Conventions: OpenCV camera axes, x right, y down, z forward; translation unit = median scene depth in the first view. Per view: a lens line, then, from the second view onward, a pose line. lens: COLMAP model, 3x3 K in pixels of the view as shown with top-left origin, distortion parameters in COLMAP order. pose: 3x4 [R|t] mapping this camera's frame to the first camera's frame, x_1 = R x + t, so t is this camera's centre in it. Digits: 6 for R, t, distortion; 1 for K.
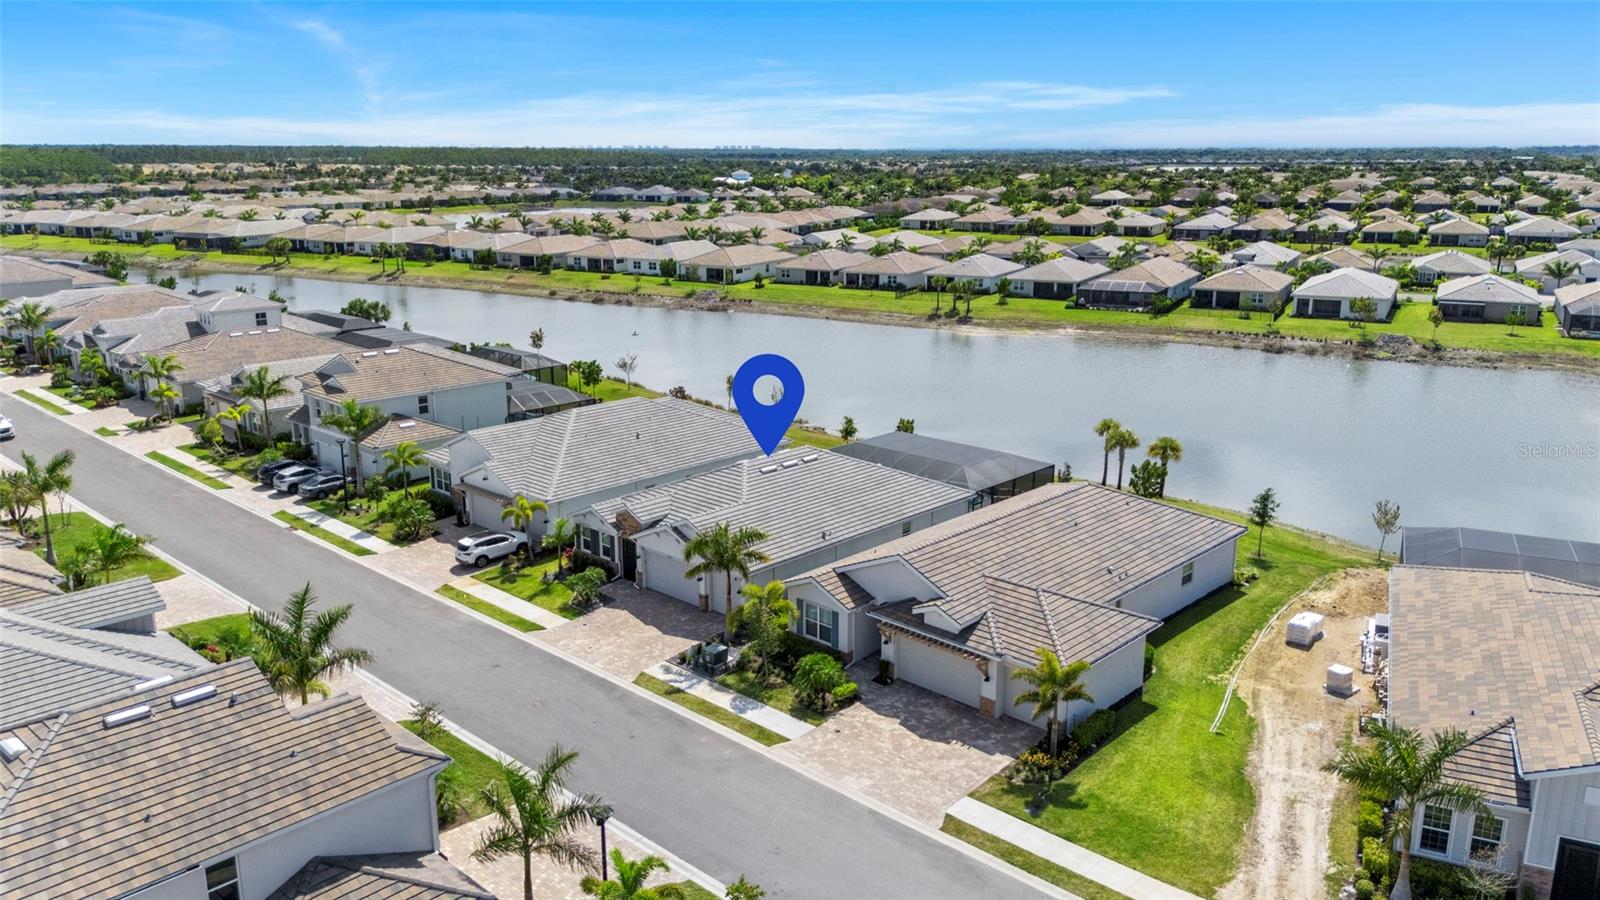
lens RADIAL K [[1161.2, 0, 800.0], [0, 1161.2, 450.0], [0, 0, 1]] dist [0.091296, -0.124896]
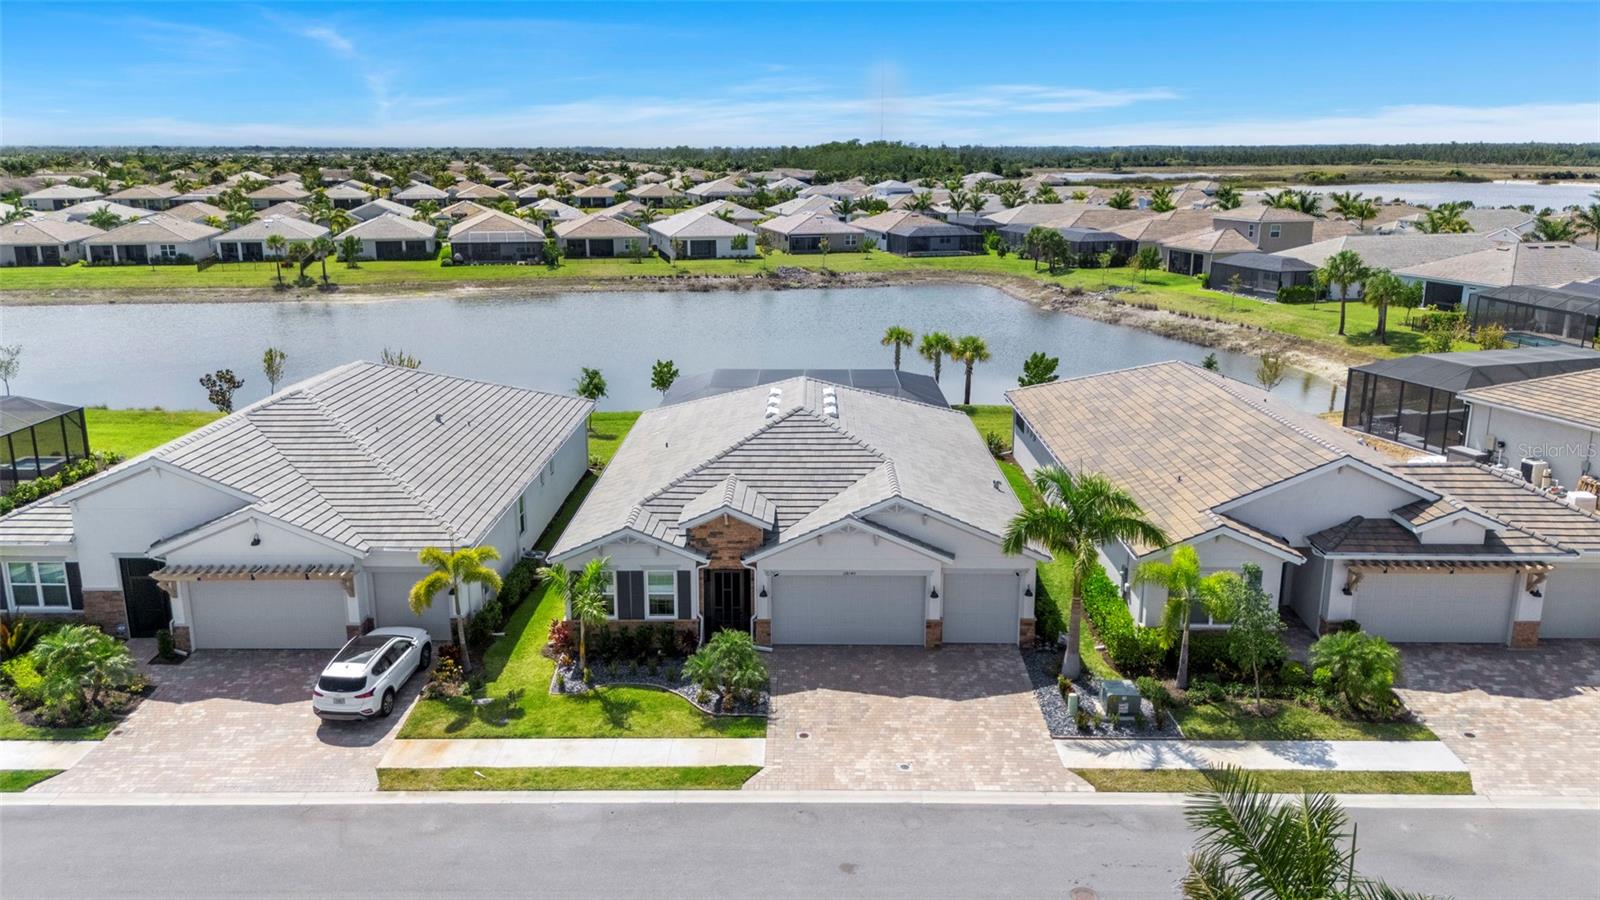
lens RADIAL K [[1180.3, 0, 800.0], [0, 1180.3, 450.0], [0, 0, 1]] dist [0.085113, -0.111035]
pose [[0.736936, -0.166881, 0.655039, -0.446231], [0.167900, 0.983867, 0.061764, -0.004045], [-0.654779, 0.064465, 0.753067, 0.538017]]
